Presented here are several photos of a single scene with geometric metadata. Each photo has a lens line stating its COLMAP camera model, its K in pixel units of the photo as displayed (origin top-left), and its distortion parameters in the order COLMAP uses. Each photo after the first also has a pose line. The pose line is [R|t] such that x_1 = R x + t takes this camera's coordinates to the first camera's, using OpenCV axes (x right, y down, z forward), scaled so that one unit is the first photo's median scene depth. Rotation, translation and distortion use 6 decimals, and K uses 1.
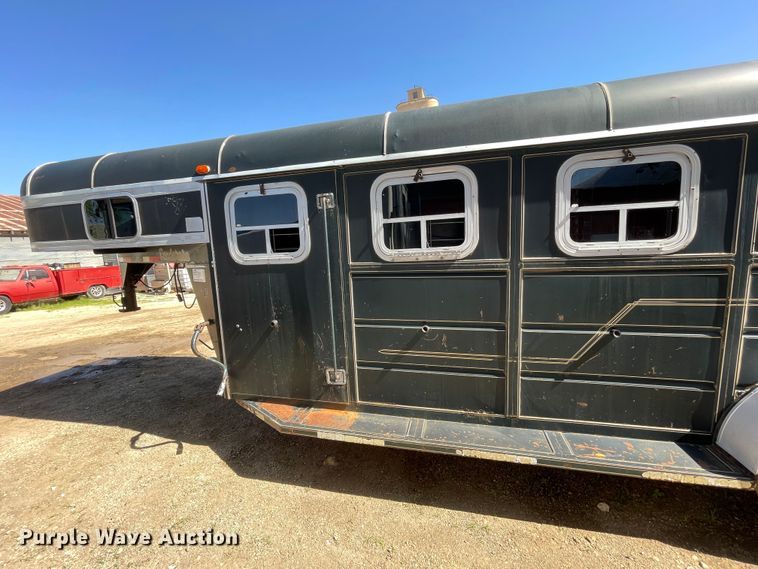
lens RADIAL K [[300.0, 0, 379.9], [0, 300.0, 289.7], [0, 0, 1]] dist [-0.003263, -0.000058]
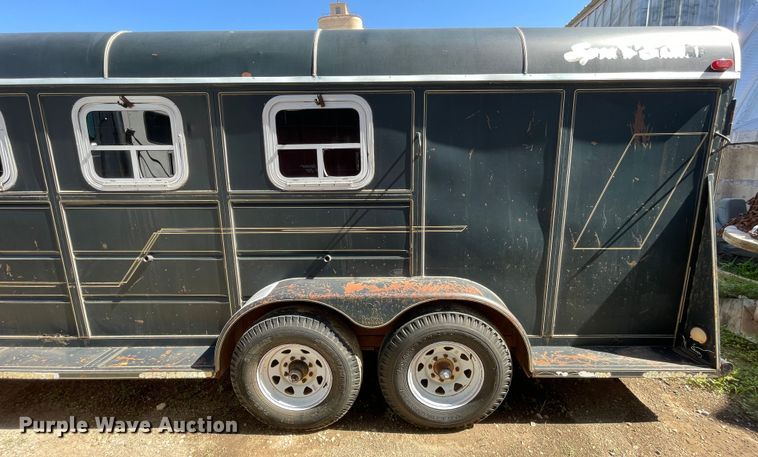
lens RADIAL K [[305.7, 0, 377.6], [0, 305.7, 233.8], [0, 0, 1]] dist [-0.003185, 0.000582]
pose [[0.972903, -0.011800, 0.230912, 1.202238], [0.000995, 0.998901, 0.046854, -0.002720], [-0.231211, -0.045355, 0.971846, -0.296755]]
